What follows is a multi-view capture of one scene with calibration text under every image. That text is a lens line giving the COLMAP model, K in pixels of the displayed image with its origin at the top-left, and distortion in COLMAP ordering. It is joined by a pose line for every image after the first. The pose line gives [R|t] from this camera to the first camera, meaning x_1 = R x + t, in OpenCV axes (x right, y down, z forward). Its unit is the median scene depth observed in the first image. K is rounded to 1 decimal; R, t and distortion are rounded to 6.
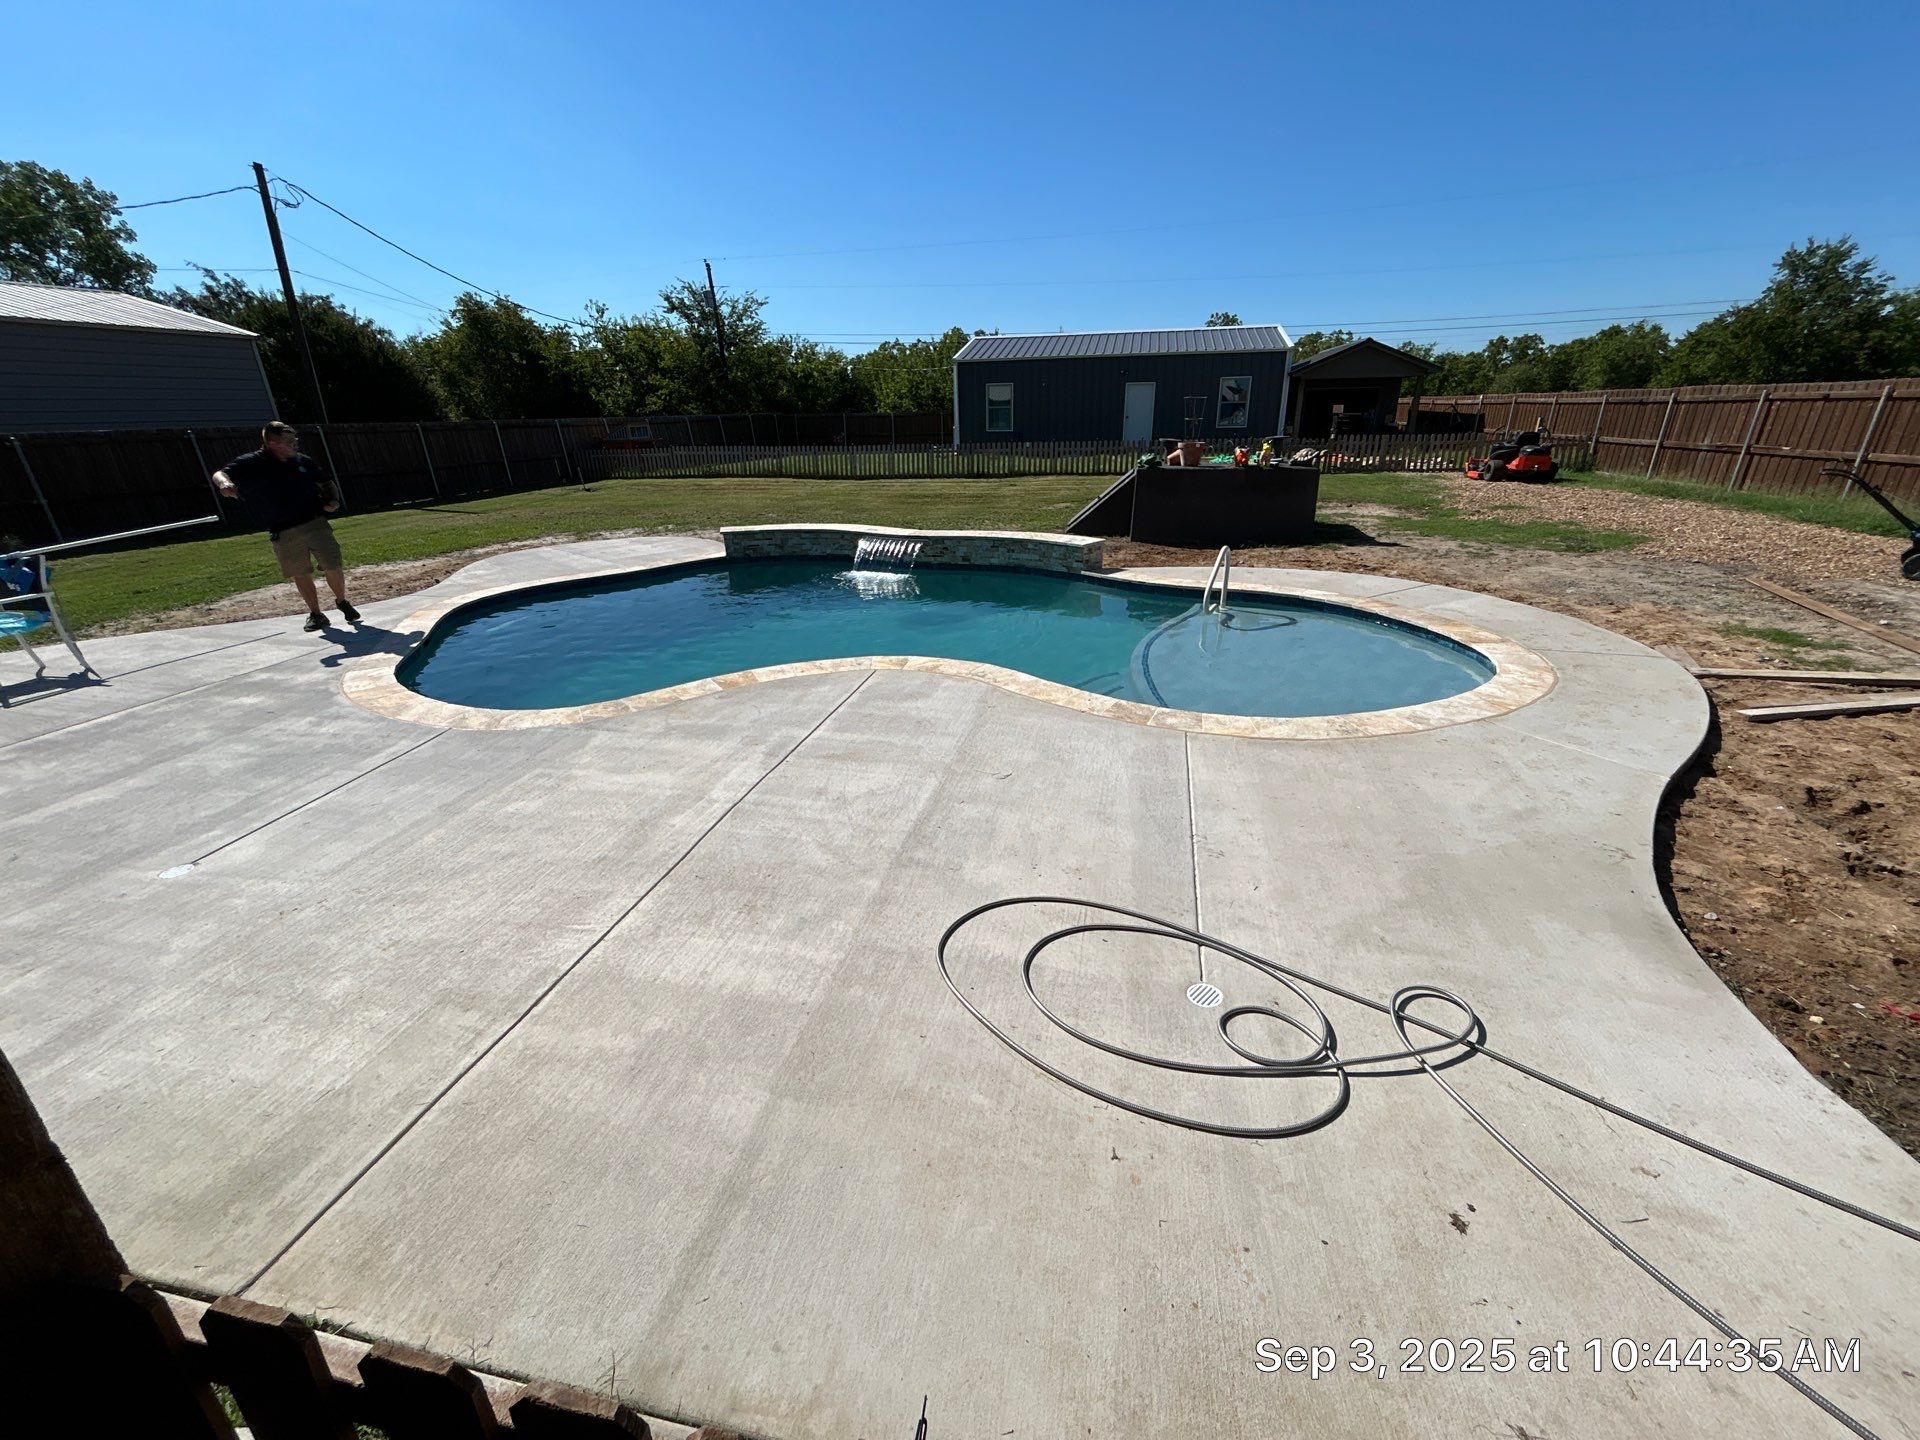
lens RADIAL K [[777.8, 0, 956.5], [0, 777.8, 731.6], [0, 0, 1]] dist [-0.002860, 0.000661]
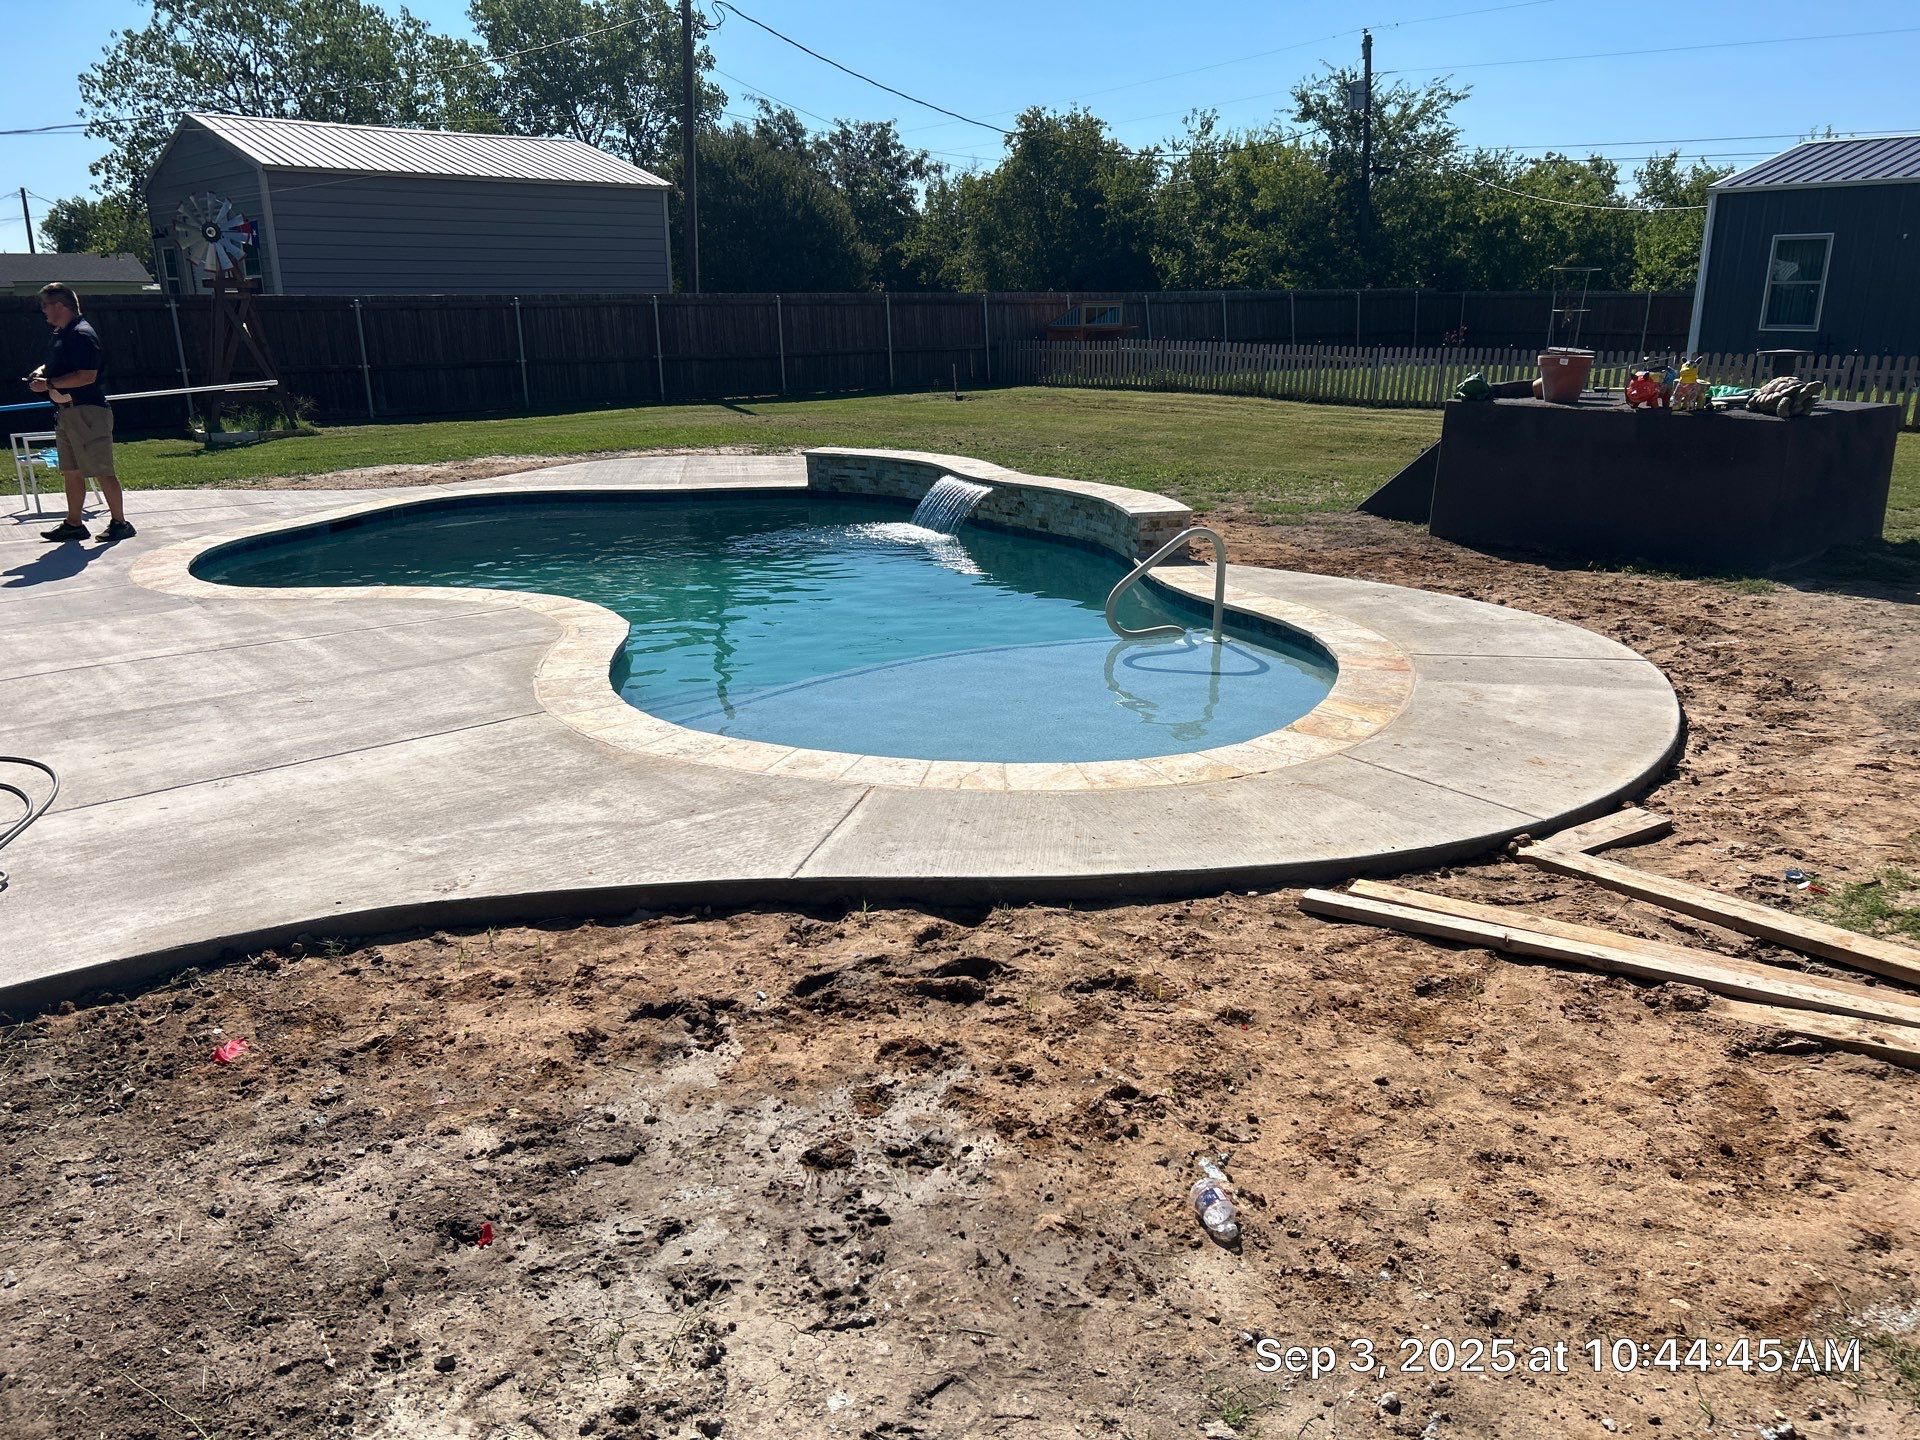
lens RADIAL K [[1470.8, 0, 951.3], [0, 1470.8, 721.9], [0, 0, 1]] dist [0.050080, -0.045410]
pose [[0.783878, 0.187829, -0.591824, 0.466070], [-0.247101, 0.968787, -0.019822, -0.018755], [0.569628, 0.161778, 0.805823, 0.027333]]
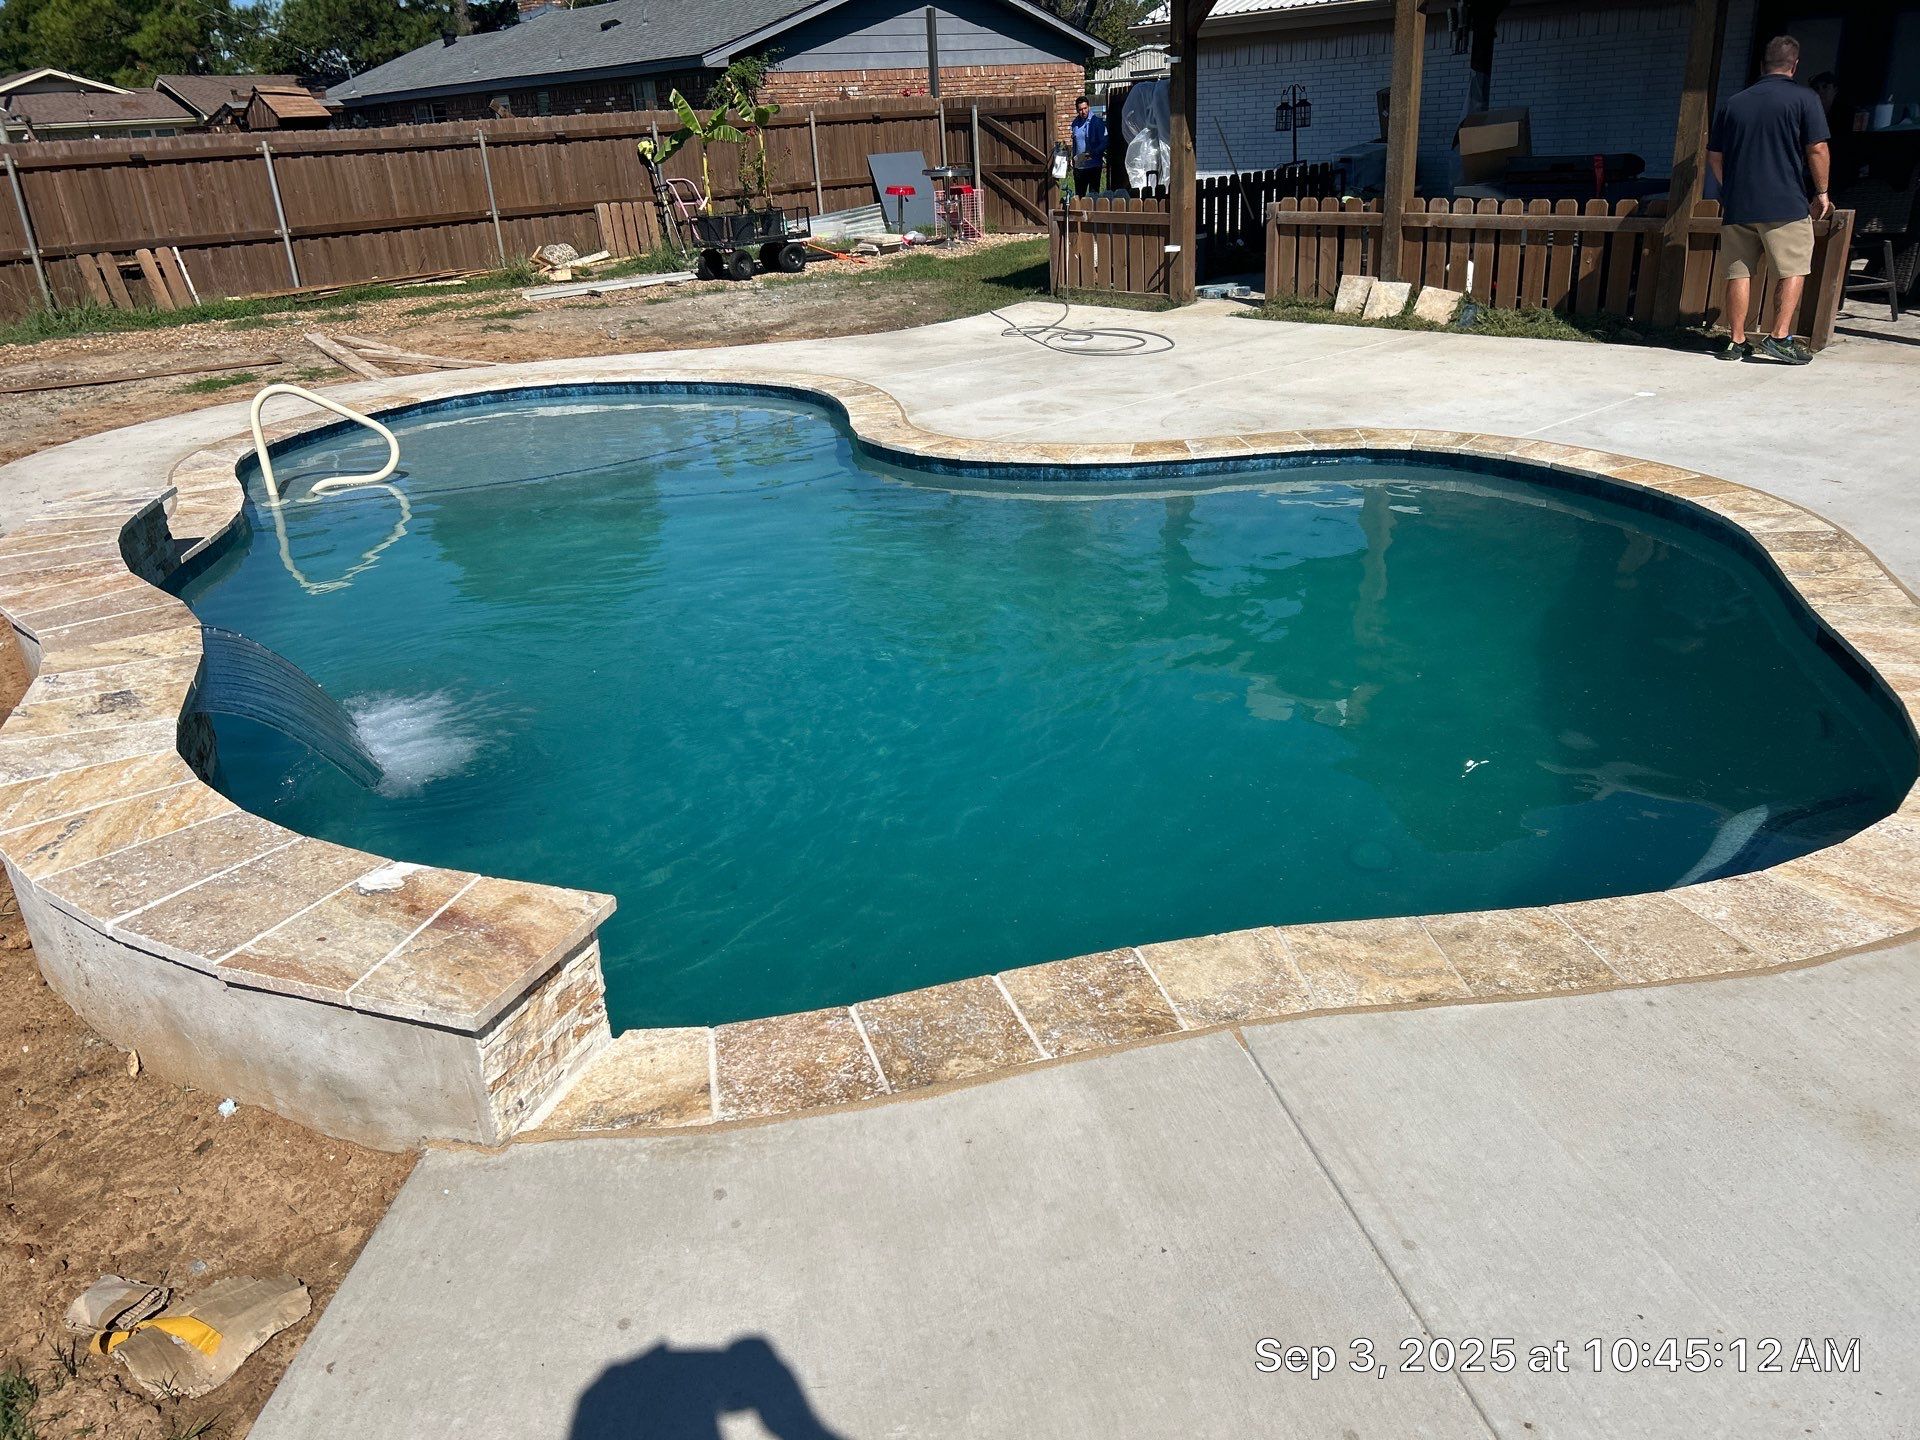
lens RADIAL K [[1470.8, 0, 951.3], [0, 1470.8, 721.9], [0, 0, 1]] dist [0.050080, -0.045410]
pose [[-0.816892, -0.158527, 0.554578, -0.366709], [0.288622, 0.720109, 0.630984, -0.314316], [-0.499384, 0.675509, -0.542497, 0.790194]]
